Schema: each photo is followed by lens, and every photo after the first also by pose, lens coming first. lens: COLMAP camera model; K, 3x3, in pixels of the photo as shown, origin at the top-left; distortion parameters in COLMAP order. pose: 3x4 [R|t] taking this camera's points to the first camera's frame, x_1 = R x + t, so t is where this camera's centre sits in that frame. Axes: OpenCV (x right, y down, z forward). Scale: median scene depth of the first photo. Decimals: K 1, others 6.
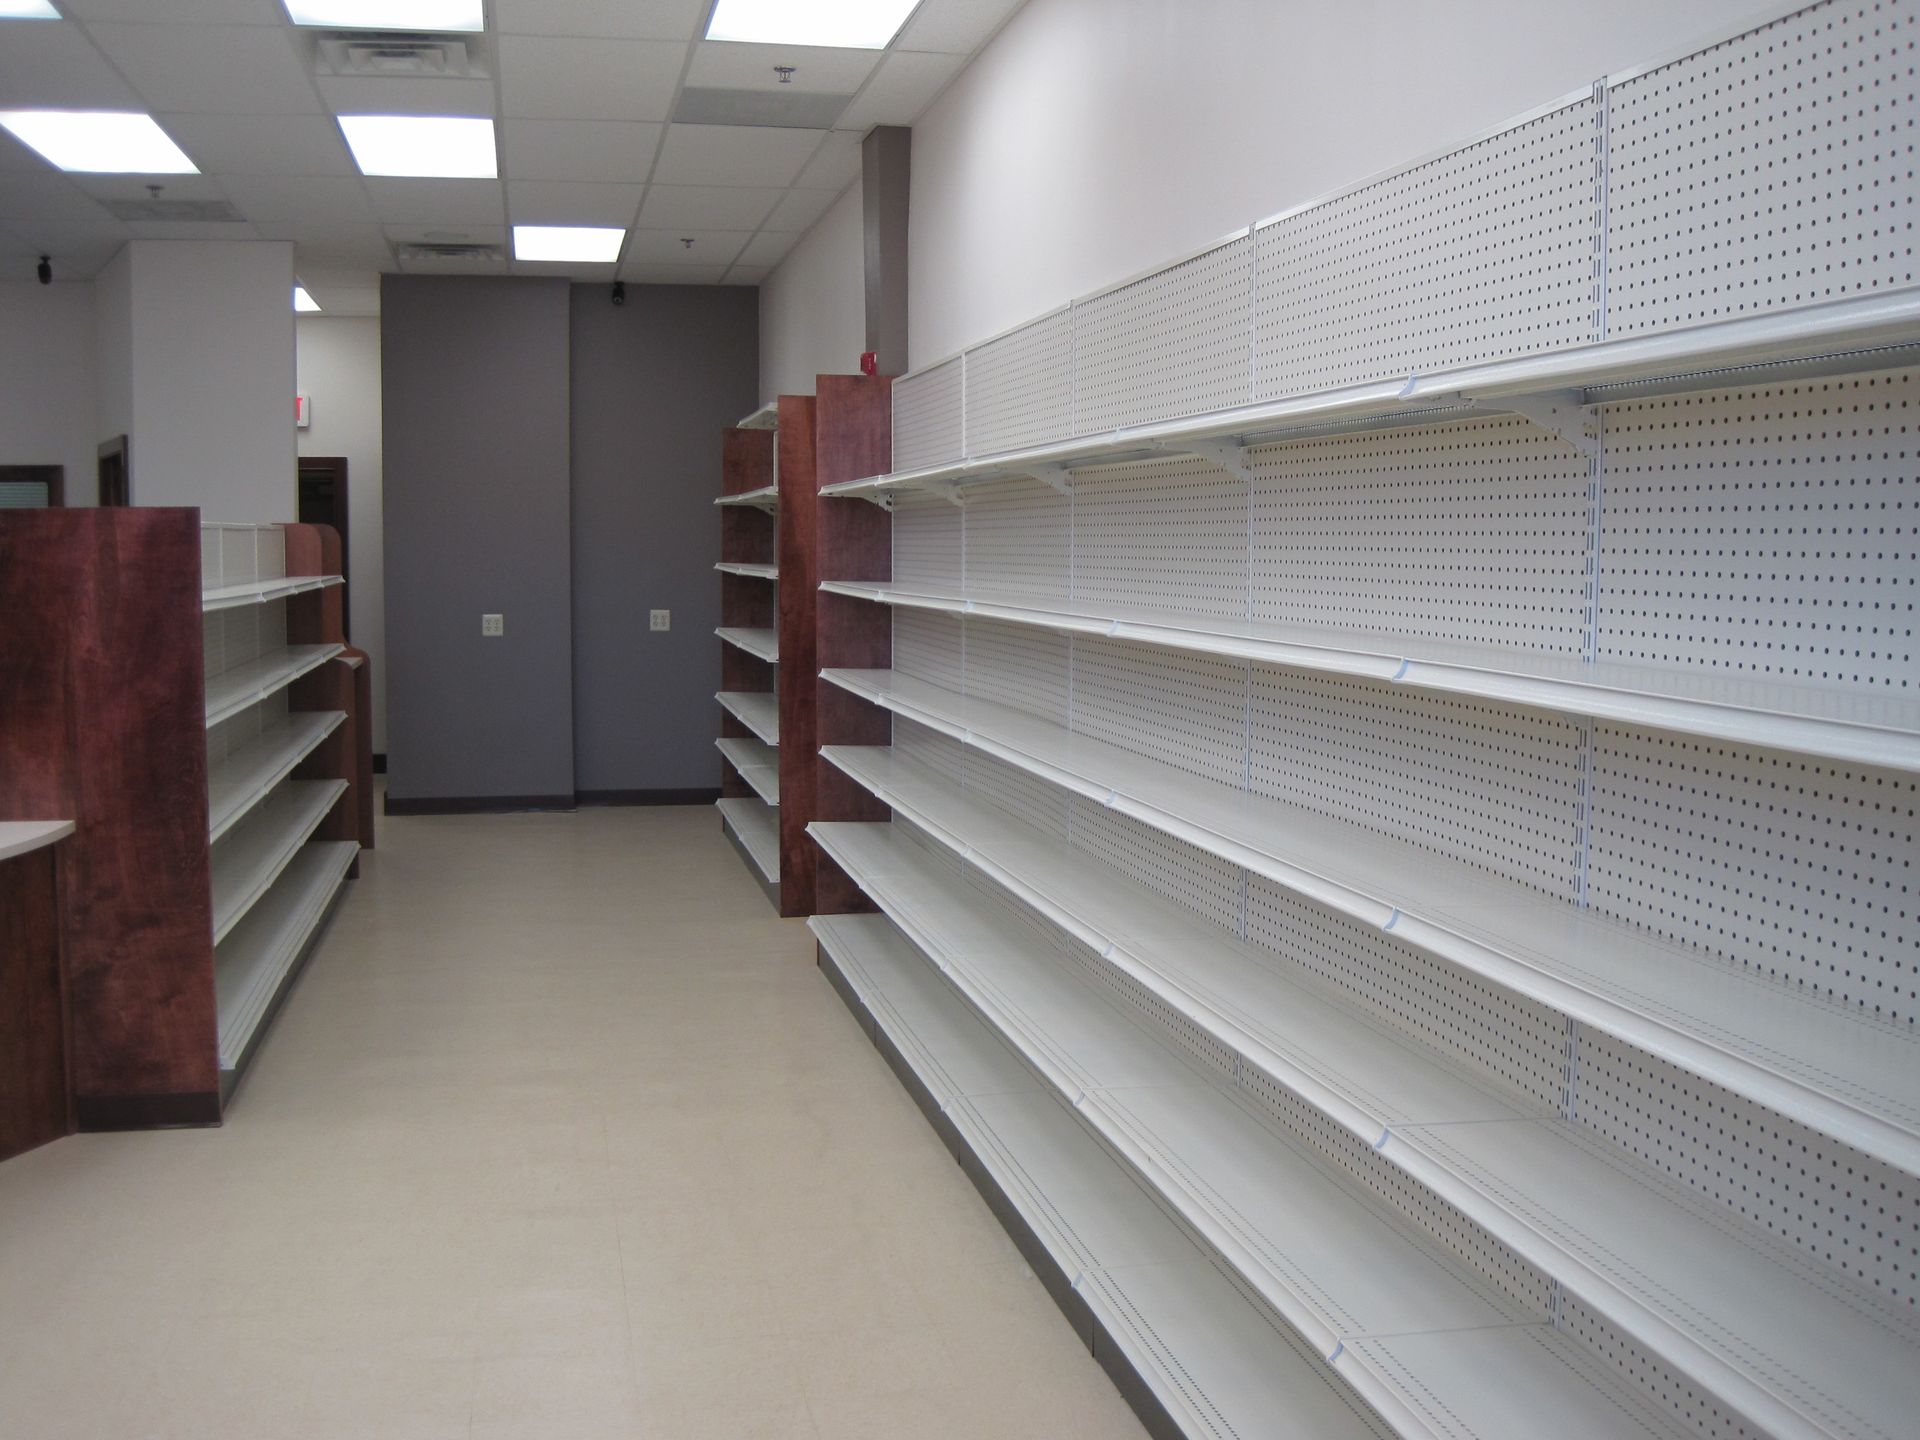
lens RADIAL K [[1942.1, 0, 953.0], [0, 1942.1, 711.4], [0, 0, 1]] dist [-0.181757, 0.146469]
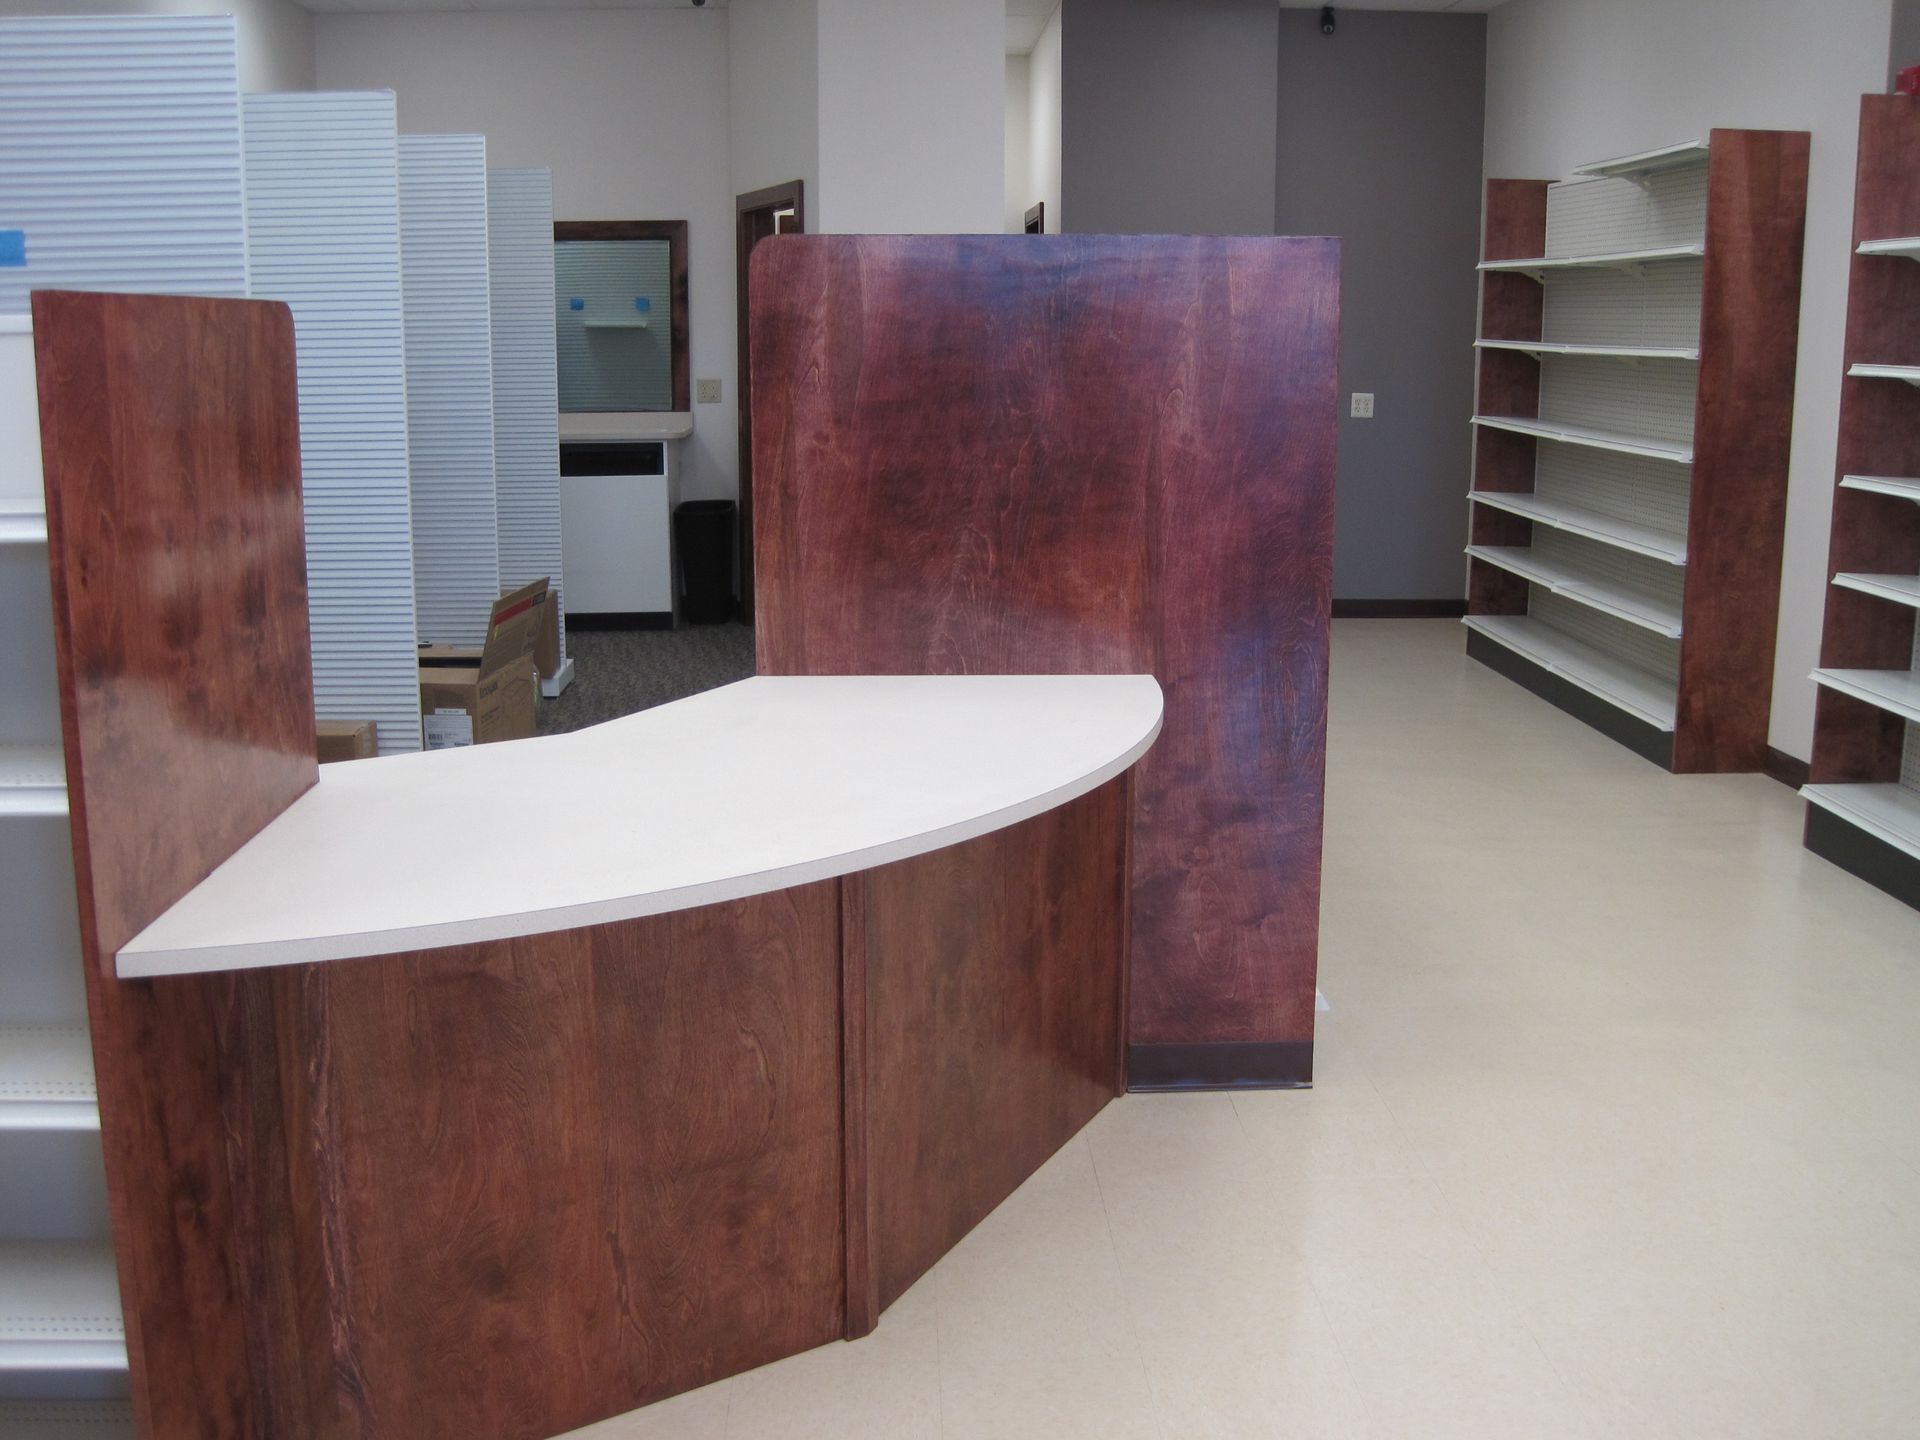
lens RADIAL K [[1942.1, 0, 953.0], [0, 1942.1, 711.4], [0, 0, 1]] dist [-0.181757, 0.146469]
pose [[0.984228, 0.033062, -0.173786, -0.328627], [-0.013595, 0.993611, 0.112037, -0.008146], [0.176380, -0.107907, 0.978390, 0.204027]]
